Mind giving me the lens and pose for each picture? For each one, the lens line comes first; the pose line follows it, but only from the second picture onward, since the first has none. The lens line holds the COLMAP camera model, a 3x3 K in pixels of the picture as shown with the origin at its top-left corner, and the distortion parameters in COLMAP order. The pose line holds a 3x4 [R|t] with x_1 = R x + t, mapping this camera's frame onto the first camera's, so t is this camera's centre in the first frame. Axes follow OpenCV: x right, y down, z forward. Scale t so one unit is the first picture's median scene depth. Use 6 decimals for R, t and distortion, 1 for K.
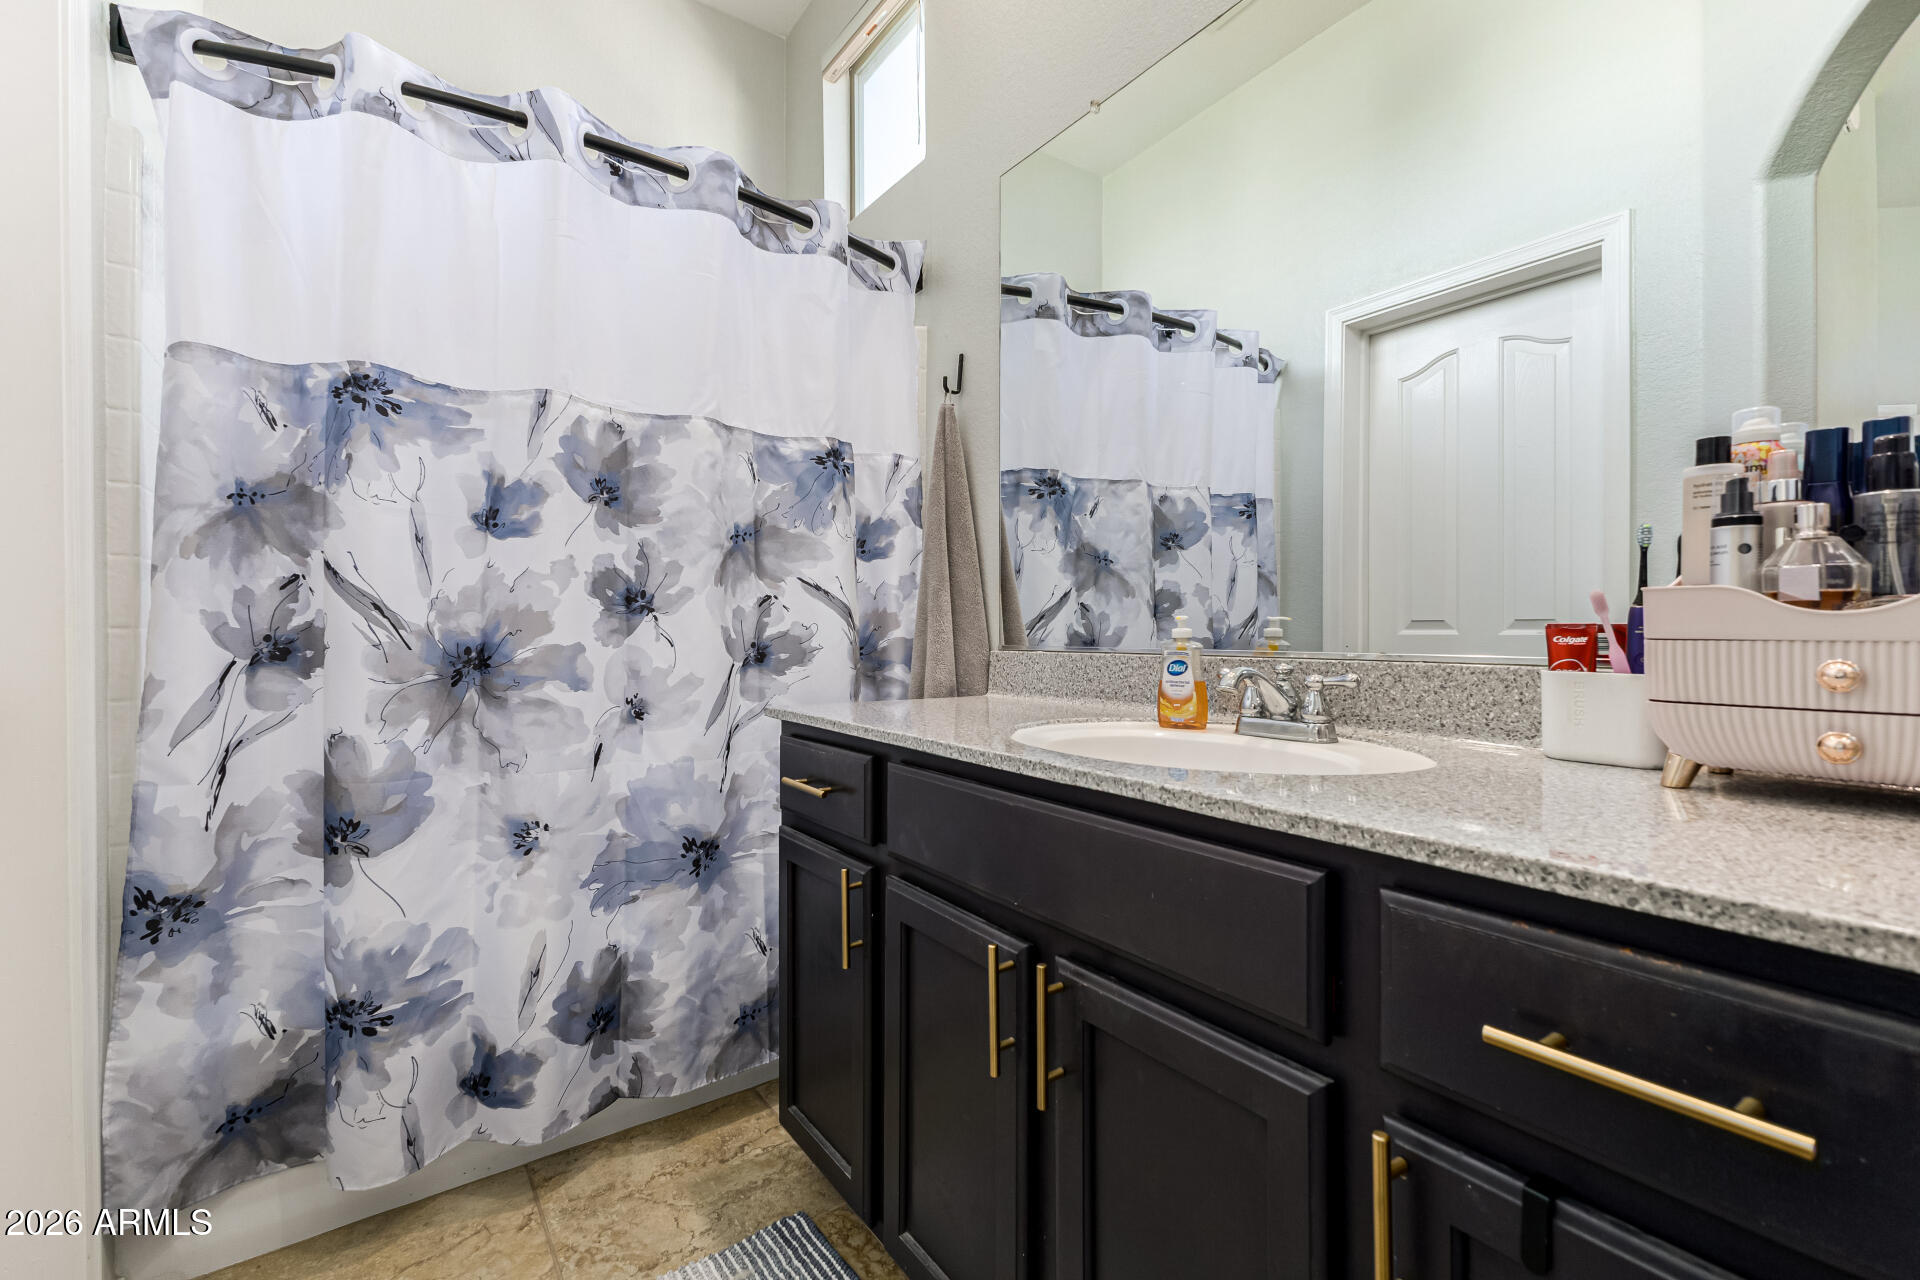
lens RADIAL K [[825.6, 0, 956.0], [0, 825.6, 630.2], [0, 0, 1]] dist [0.007844, 0.000279]
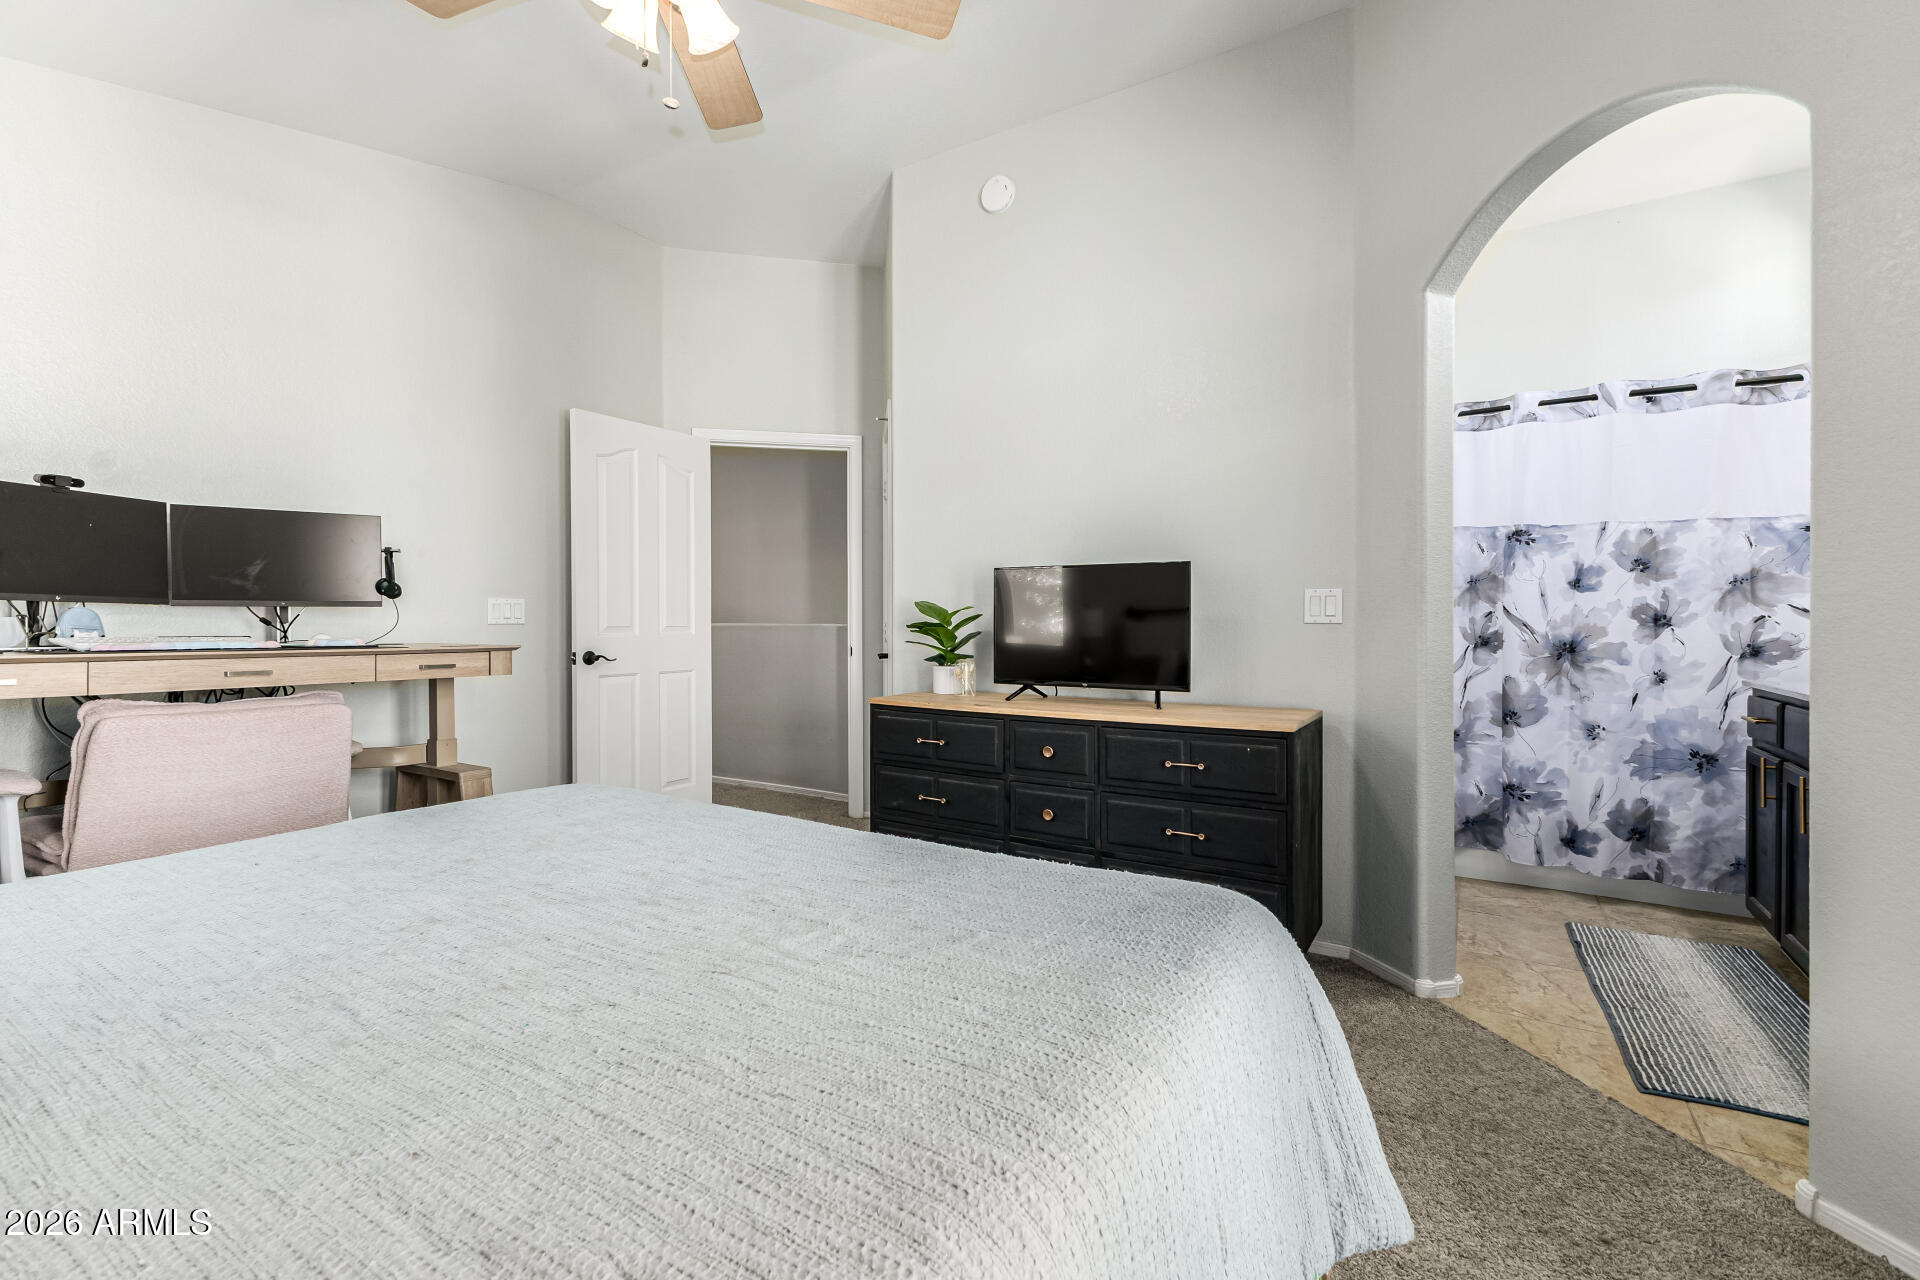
lens RADIAL K [[825.6, 0, 957.9], [0, 825.6, 625.8], [0, 0, 1]] dist [0.007844, 0.000279]
pose [[0.380004, 0.006532, -0.924962, 0.841441], [-0.004641, 0.999976, 0.005155, -0.027981], [0.924973, 0.002334, 0.380025, -1.340019]]
